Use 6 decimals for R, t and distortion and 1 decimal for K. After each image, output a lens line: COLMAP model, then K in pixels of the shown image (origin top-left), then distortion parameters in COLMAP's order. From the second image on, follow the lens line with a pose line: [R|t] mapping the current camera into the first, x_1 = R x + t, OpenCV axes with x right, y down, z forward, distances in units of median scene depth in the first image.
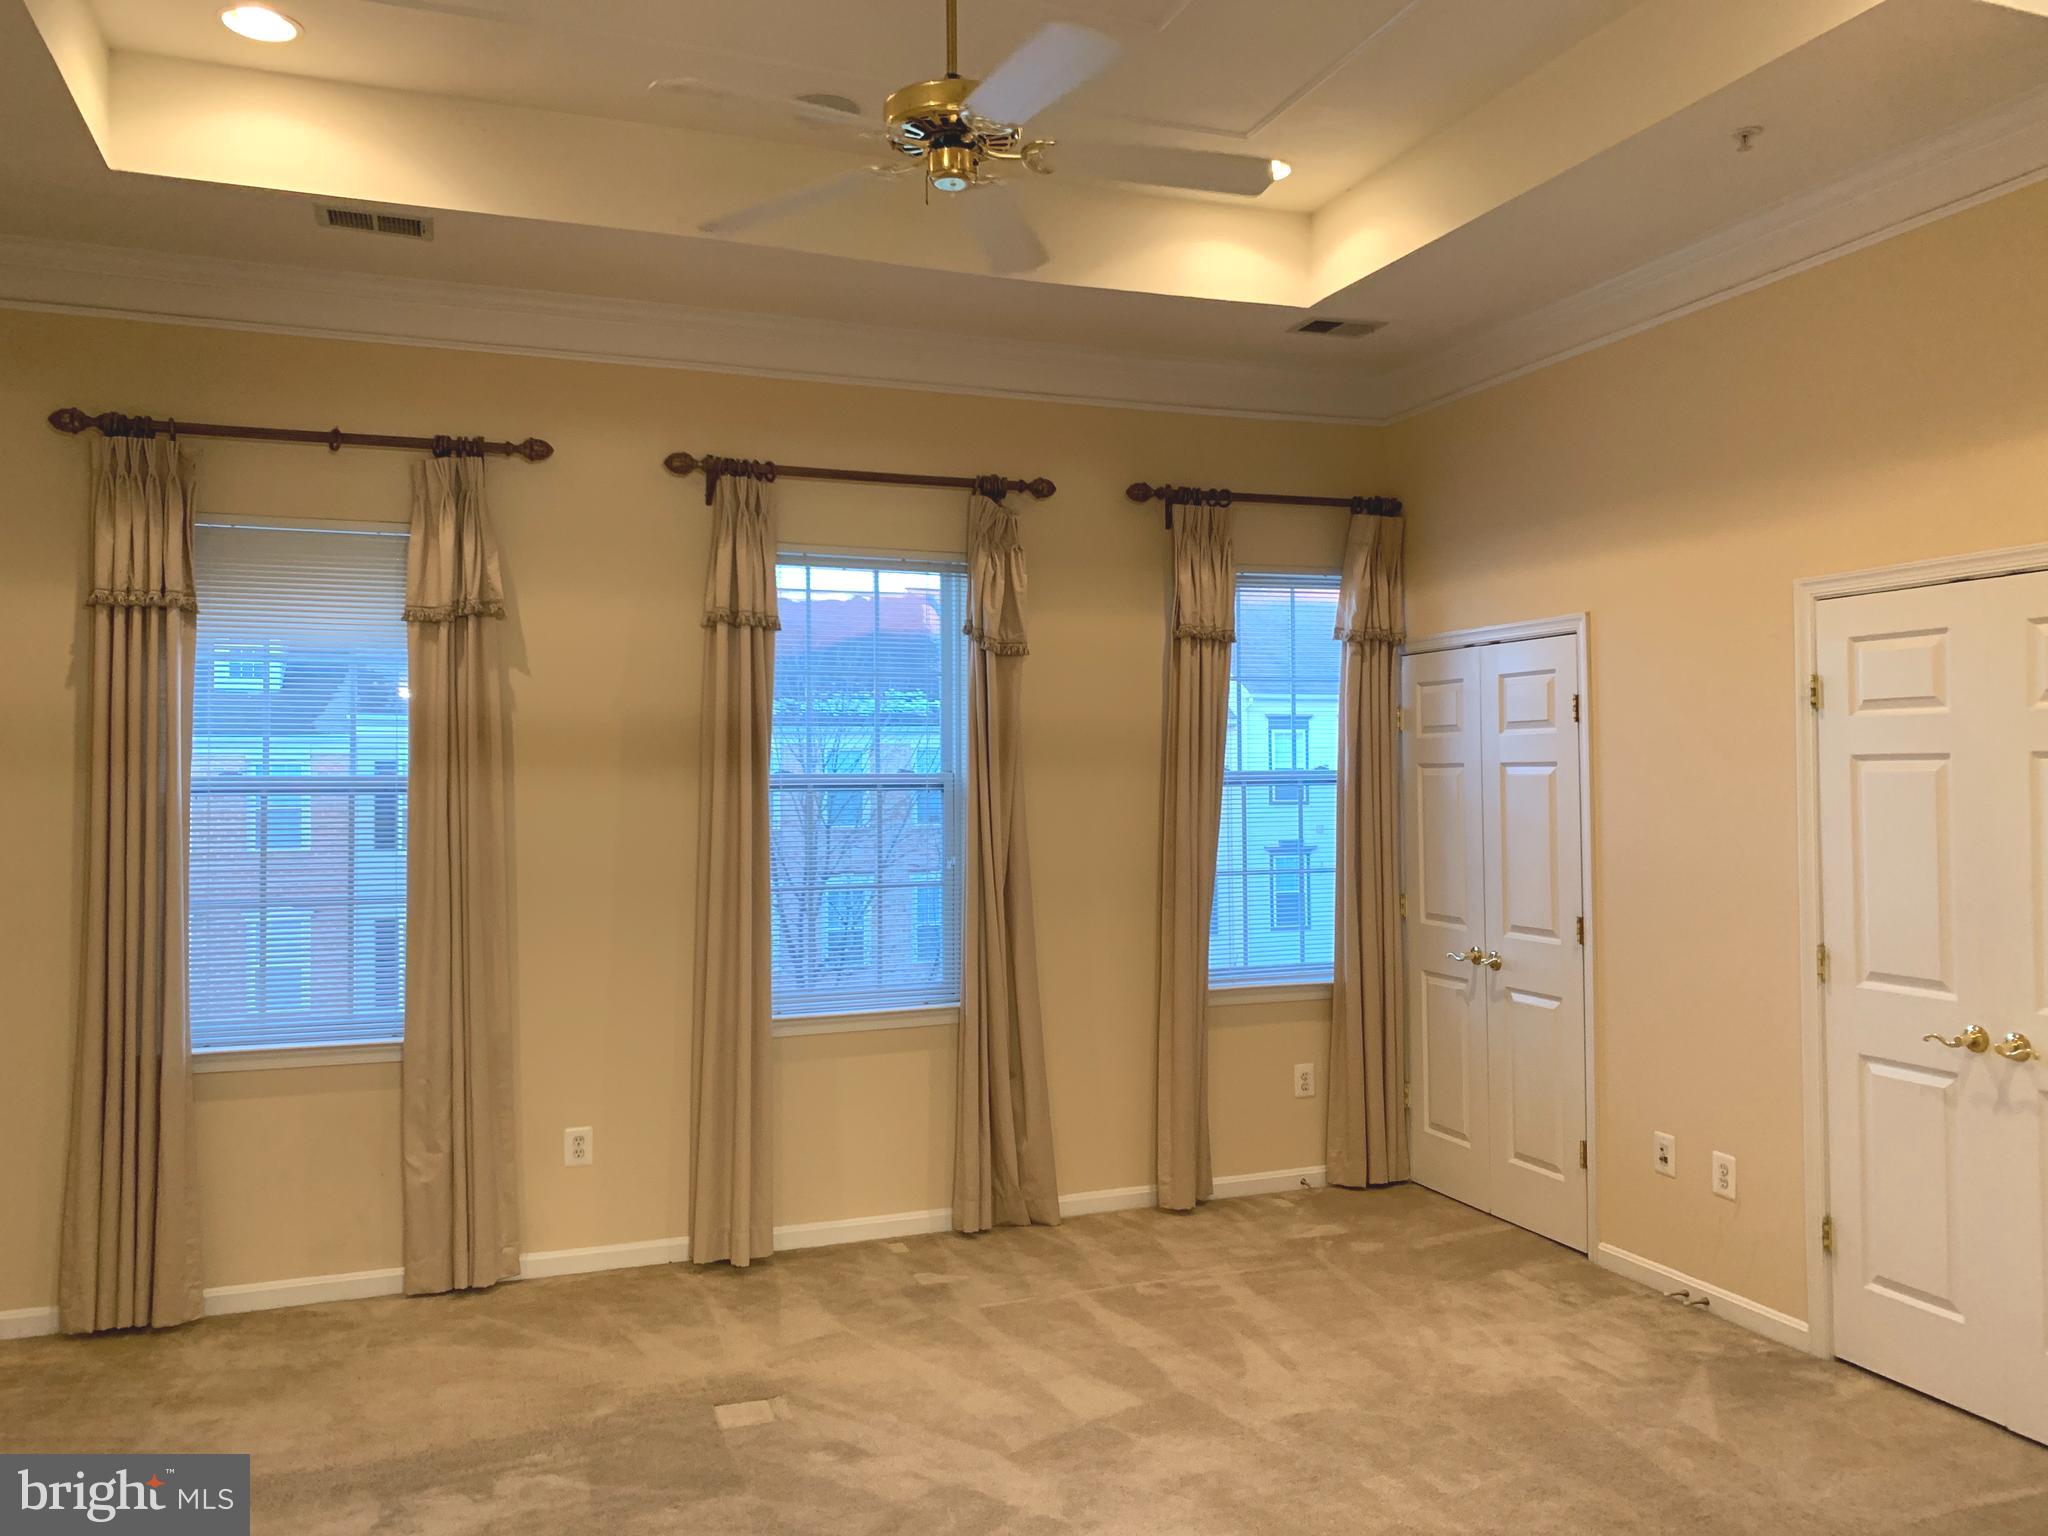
lens RADIAL K [[1572.4, 0, 1066.5], [0, 1572.4, 740.4], [0, 0, 1]] dist [0.032642, -0.027238]
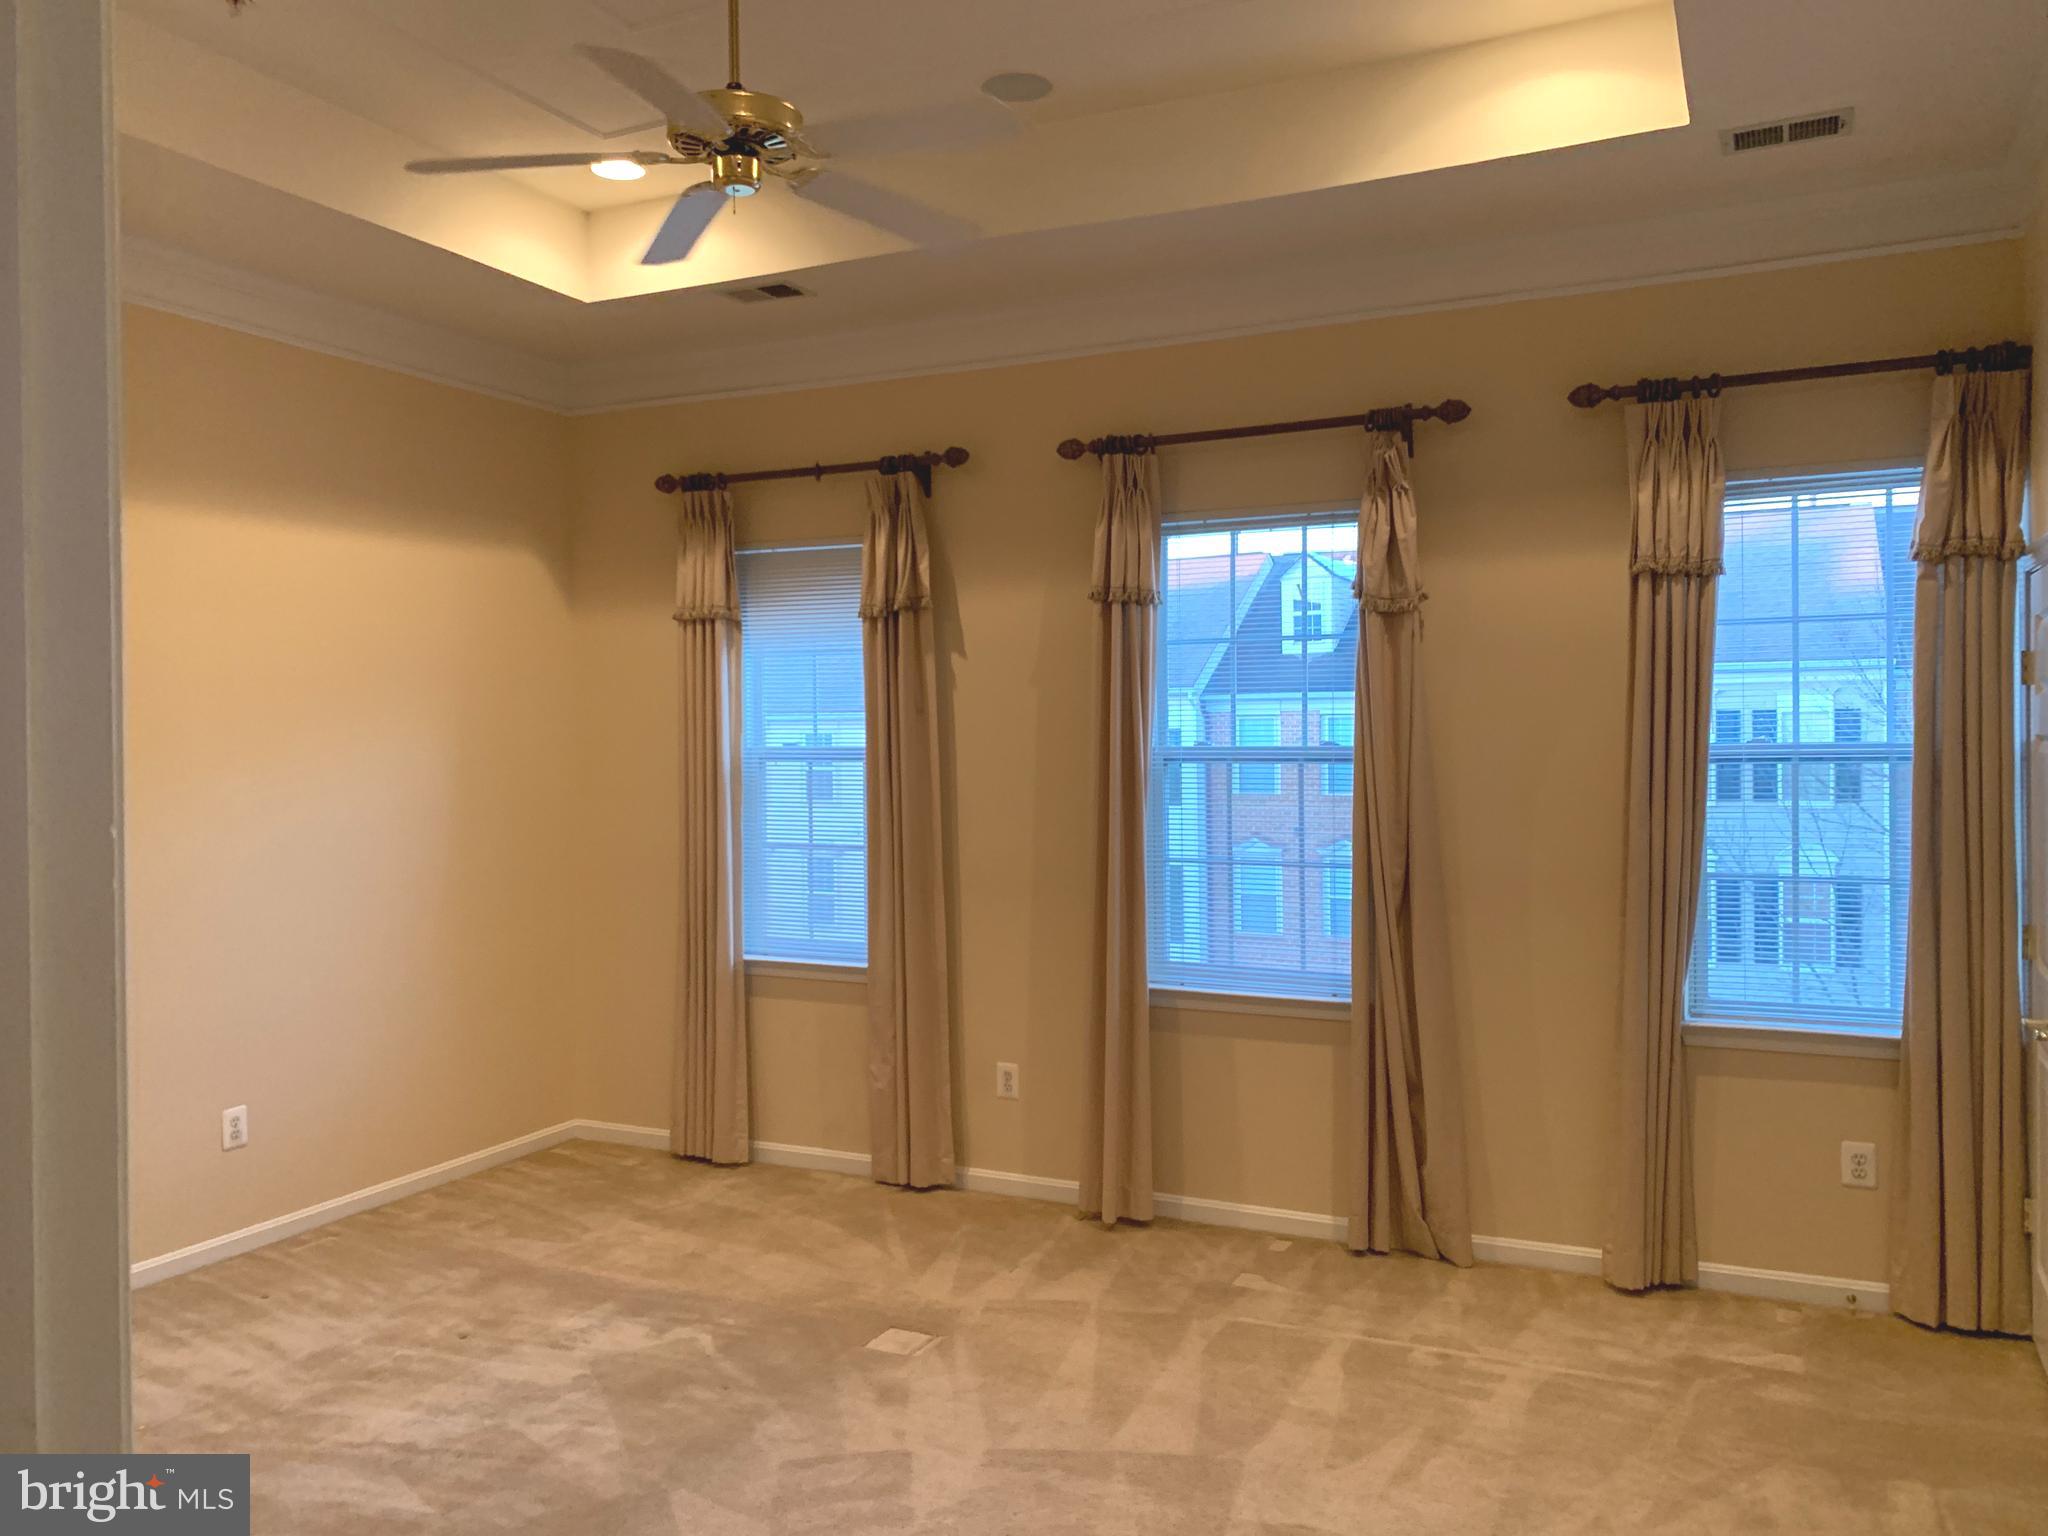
lens RADIAL K [[1572.4, 0, 1024.7], [0, 1572.4, 758.3], [0, 0, 1]] dist [0.032642, -0.027238]
pose [[0.688269, 0.011029, -0.725371, 0.508159], [0.019750, 0.999229, 0.033932, -0.007528], [0.725186, -0.037680, 0.687521, 0.263849]]
